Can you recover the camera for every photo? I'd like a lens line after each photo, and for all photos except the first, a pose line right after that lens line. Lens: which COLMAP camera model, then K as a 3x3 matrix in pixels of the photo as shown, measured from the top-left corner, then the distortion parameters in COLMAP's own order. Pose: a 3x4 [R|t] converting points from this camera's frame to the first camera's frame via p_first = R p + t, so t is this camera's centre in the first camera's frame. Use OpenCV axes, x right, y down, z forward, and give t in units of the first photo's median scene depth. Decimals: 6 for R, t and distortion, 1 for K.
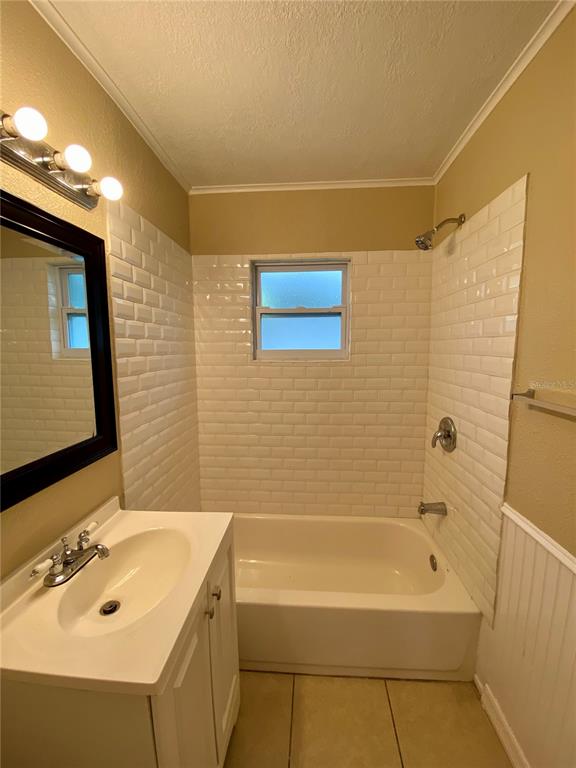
lens RADIAL K [[310.8, 0, 292.5], [0, 310.8, 382.8], [0, 0, 1]] dist [0.025553, -0.023655]
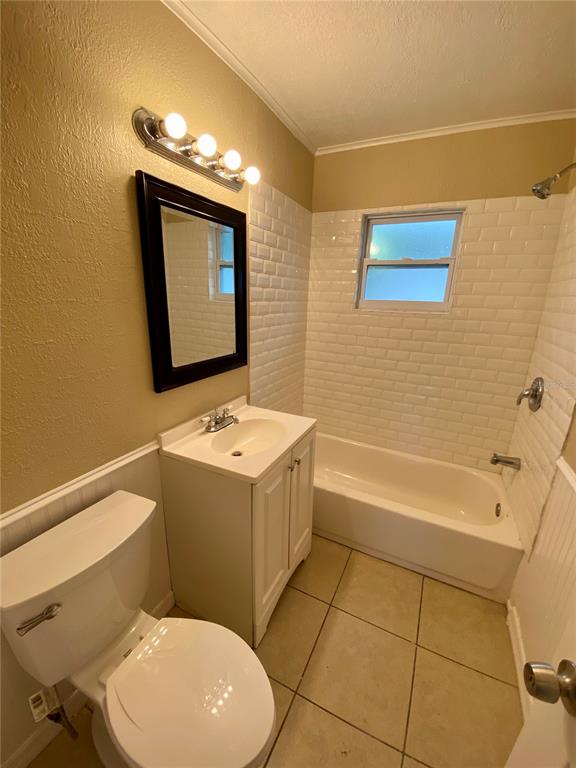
lens RADIAL K [[310.8, 0, 292.5], [0, 310.8, 382.8], [0, 0, 1]] dist [0.025553, -0.023655]
pose [[0.924501, 0.135514, -0.356278, 0.131471], [-0.078130, 0.982194, 0.170850, 0.020071], [0.373087, -0.130115, 0.918628, -0.211583]]
